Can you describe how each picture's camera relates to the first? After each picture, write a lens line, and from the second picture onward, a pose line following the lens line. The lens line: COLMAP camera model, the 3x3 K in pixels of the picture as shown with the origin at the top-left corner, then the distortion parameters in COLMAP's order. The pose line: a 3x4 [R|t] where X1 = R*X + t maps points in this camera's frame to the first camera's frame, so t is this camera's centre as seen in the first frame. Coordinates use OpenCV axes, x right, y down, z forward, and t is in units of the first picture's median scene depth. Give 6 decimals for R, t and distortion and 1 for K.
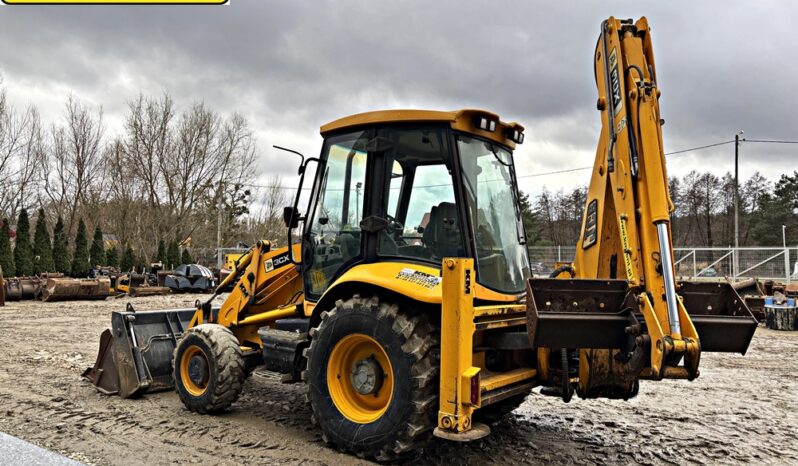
lens RADIAL K [[602.2, 0, 396.3], [0, 602.2, 227.1], [0, 0, 1]] dist [0.051903, -0.058076]
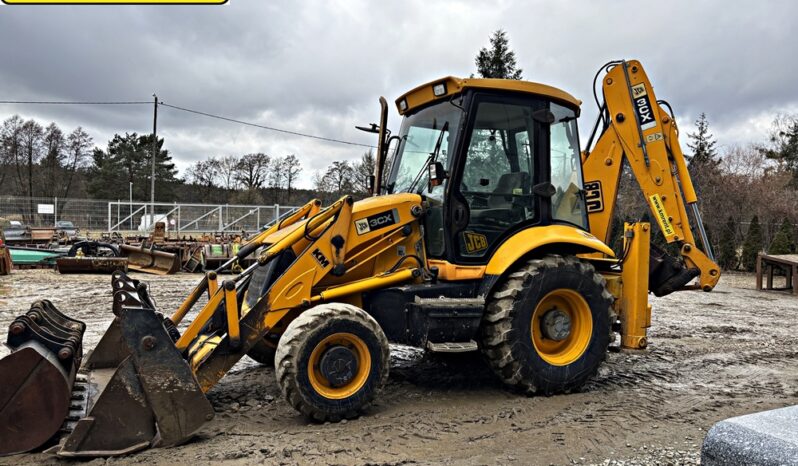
lens RADIAL K [[602.2, 0, 391.0], [0, 602.2, 234.1], [0, 0, 1]] dist [0.051903, -0.058076]
pose [[0.491954, -0.013702, 0.870513, -1.071705], [-0.064742, 0.996532, 0.052272, 0.032820], [-0.868210, -0.082074, 0.489361, 0.653886]]
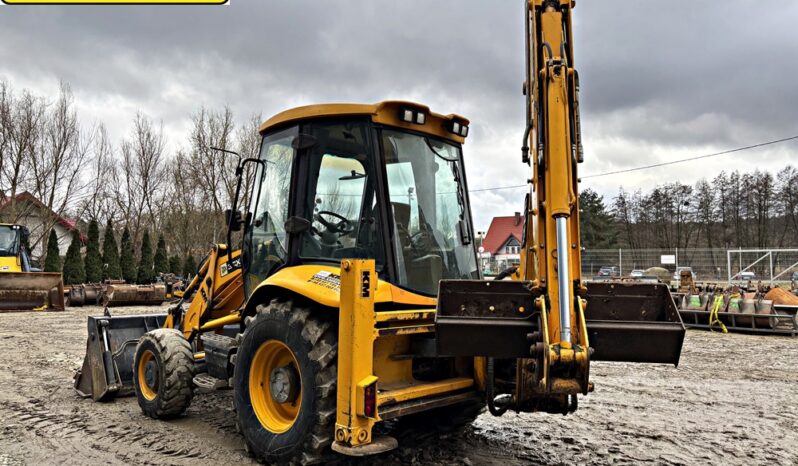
lens RADIAL K [[602.2, 0, 394.6], [0, 602.2, 232.0], [0, 0, 1]] dist [0.051903, -0.058076]
pose [[0.991806, -0.015350, -0.126830, 0.223999], [0.015173, 0.999882, -0.002360, 0.010074], [0.126851, 0.000417, 0.991922, 0.065604]]
